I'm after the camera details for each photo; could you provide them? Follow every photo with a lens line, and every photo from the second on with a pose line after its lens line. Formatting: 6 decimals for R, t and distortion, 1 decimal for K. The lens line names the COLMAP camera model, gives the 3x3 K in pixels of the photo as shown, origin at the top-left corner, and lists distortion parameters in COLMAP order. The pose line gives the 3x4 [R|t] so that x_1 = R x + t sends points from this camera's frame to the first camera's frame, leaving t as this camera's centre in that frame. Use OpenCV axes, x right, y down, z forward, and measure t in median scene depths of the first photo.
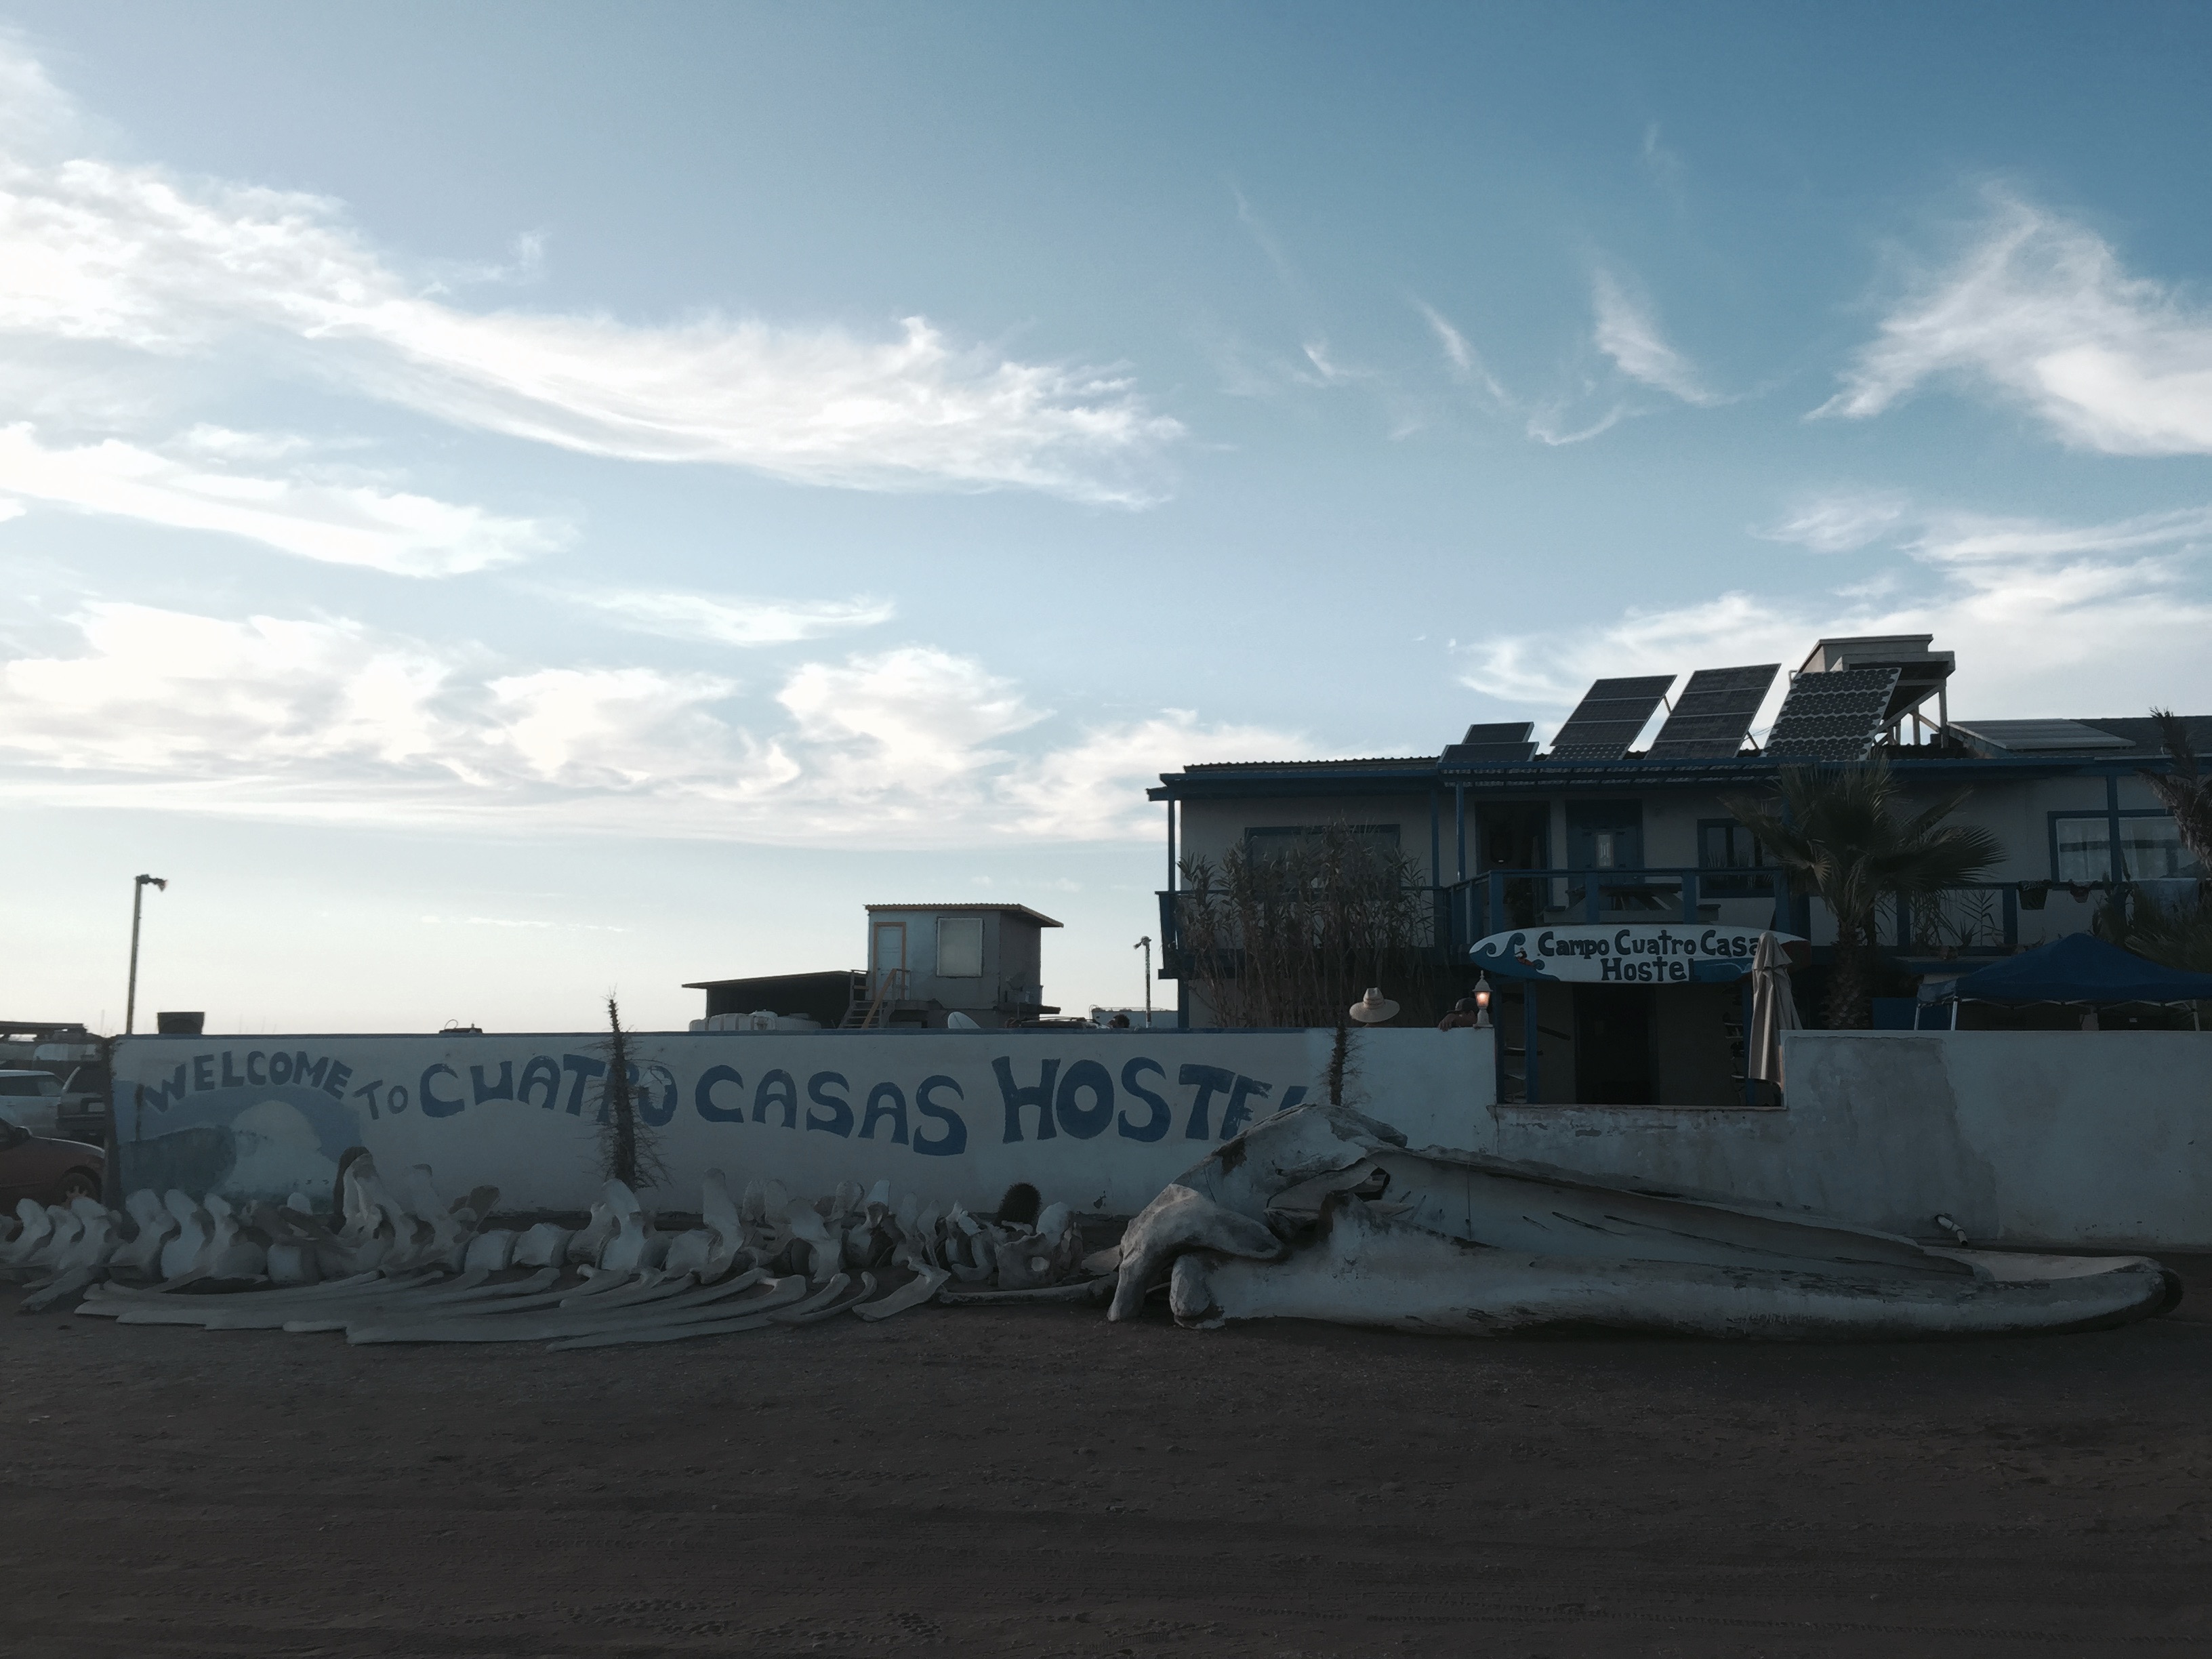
lens RADIAL K [[1818.1, 0, 1106.0], [0, 1818.1, 829.5], [0, 0, 1]] dist [0.063923, 0.002024]
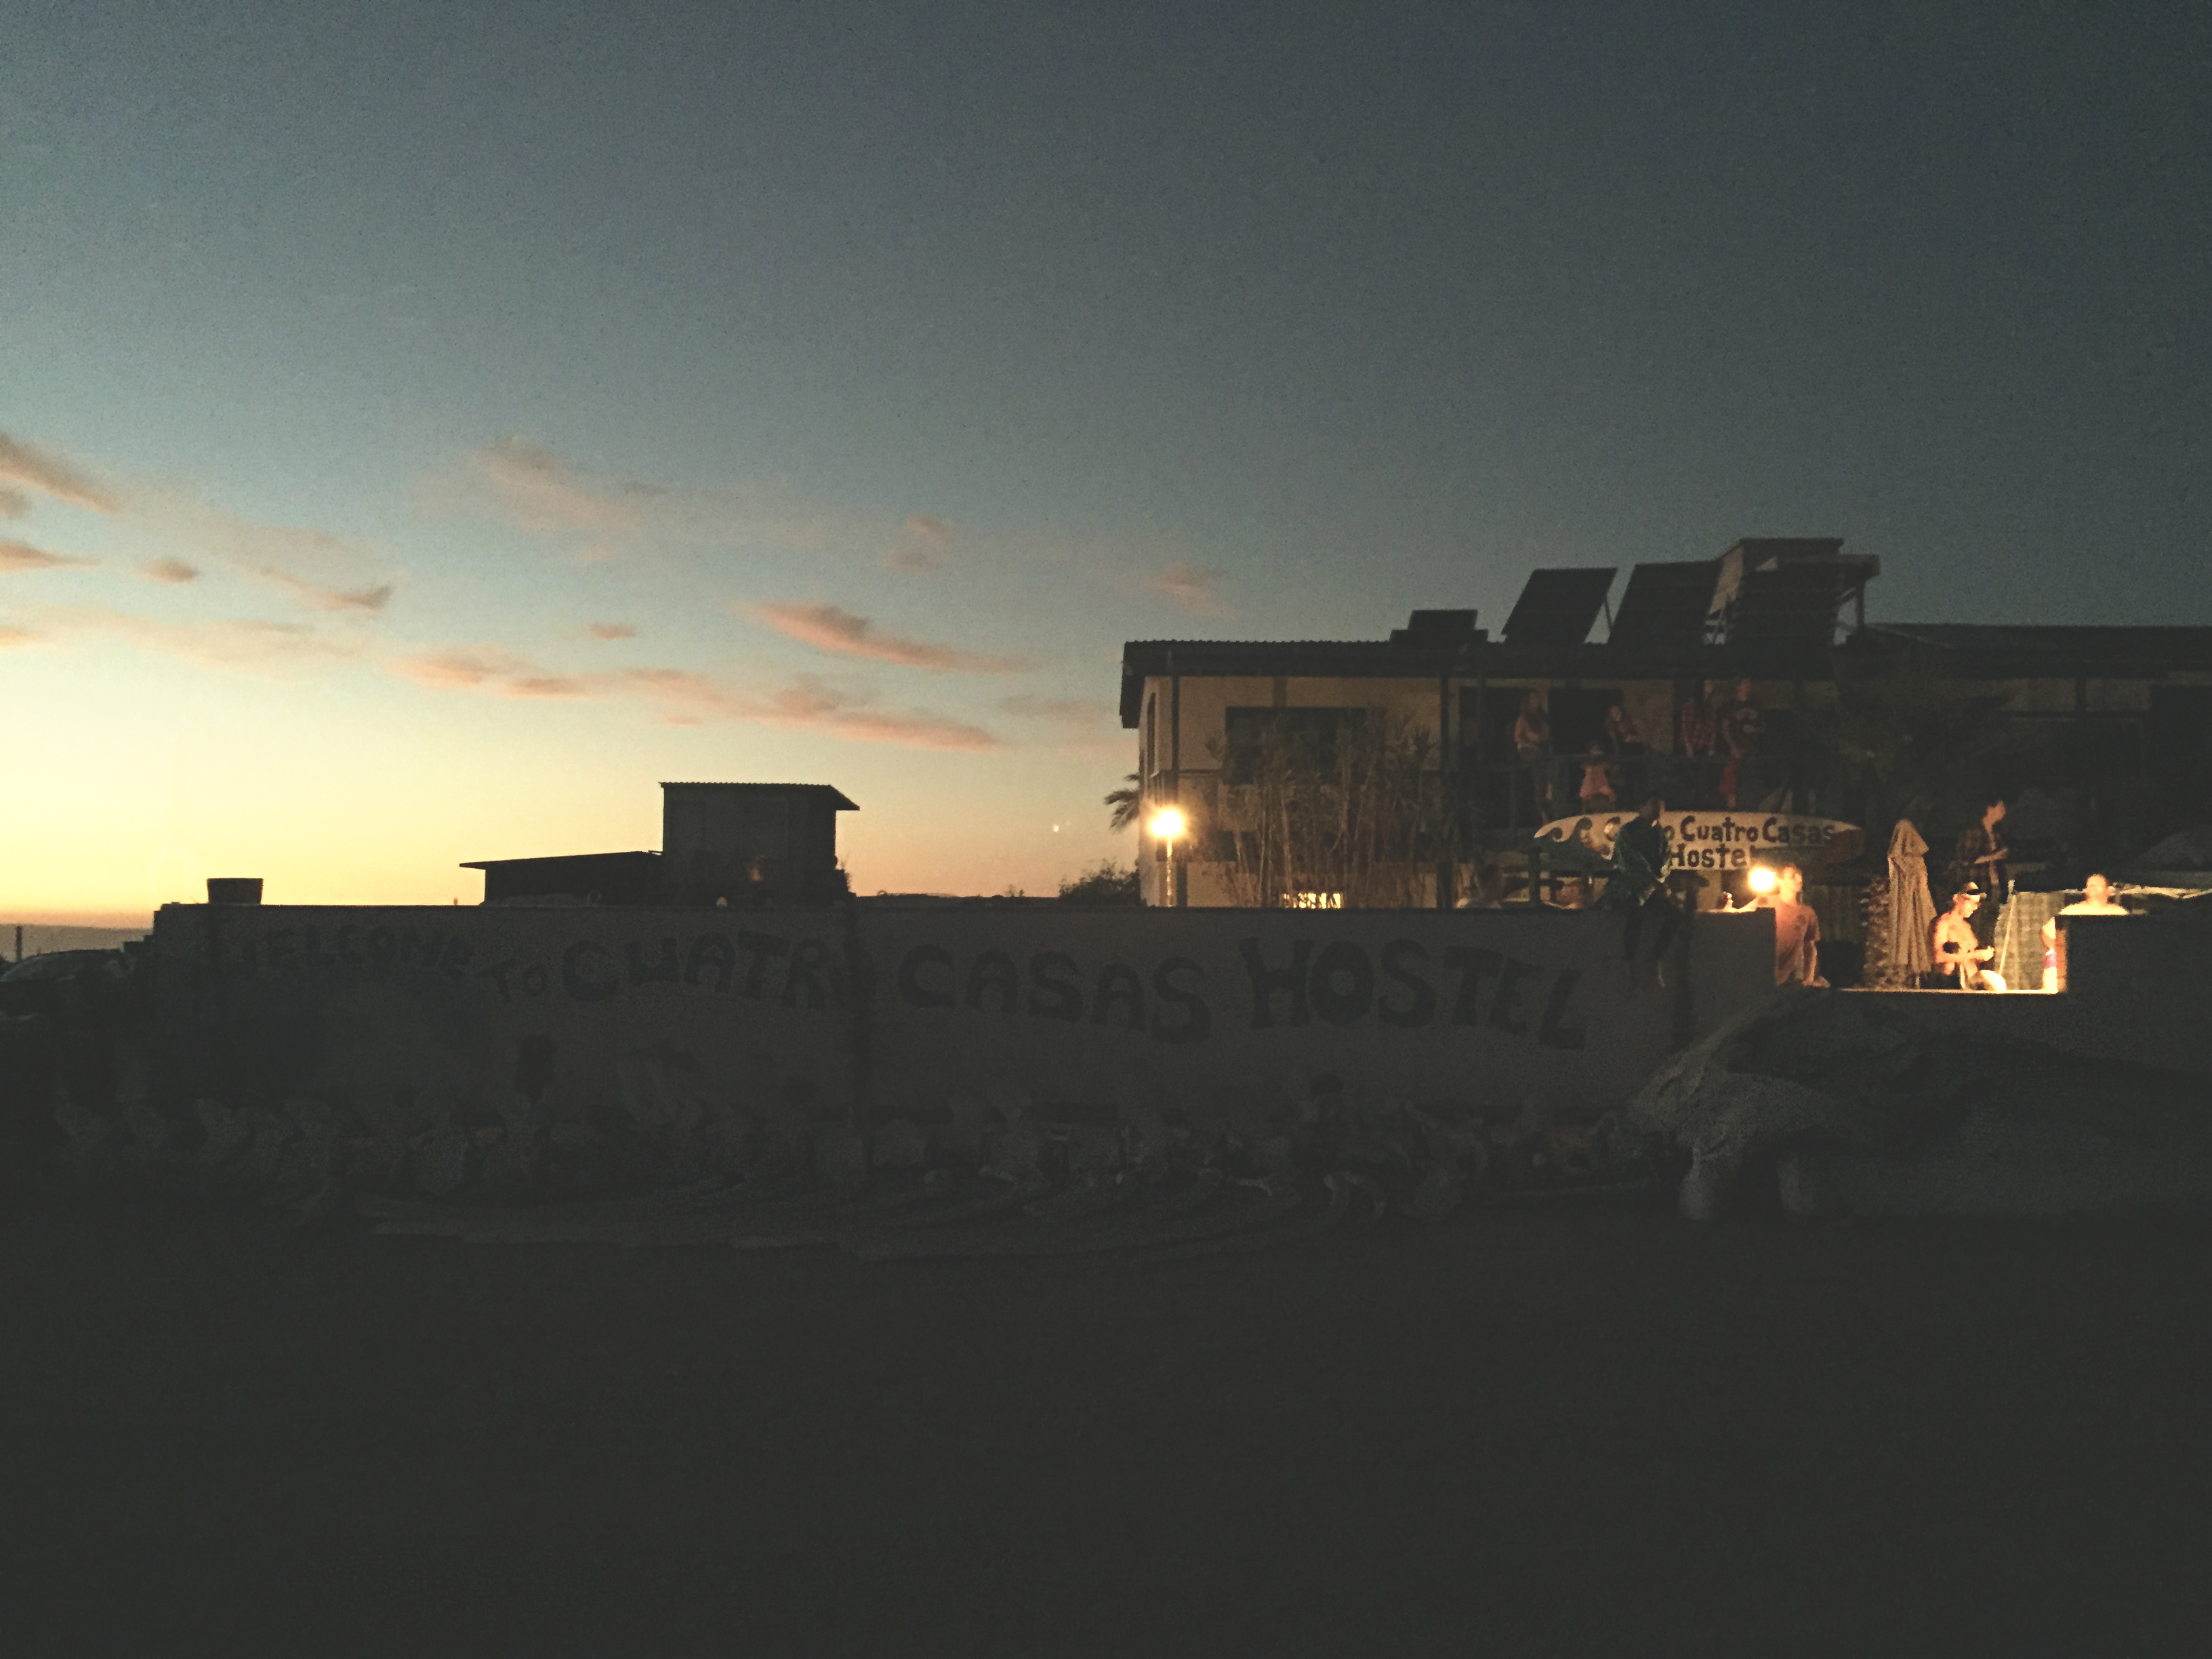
lens RADIAL K [[1818.1, 0, 1106.0], [0, 1818.1, 829.5], [0, 0, 1]] dist [0.063923, 0.002024]
pose [[0.982709, 0.016572, 0.184412, -0.214309], [-0.027601, 0.997970, 0.057400, 0.013557], [-0.183086, -0.061497, 0.981171, 0.077876]]
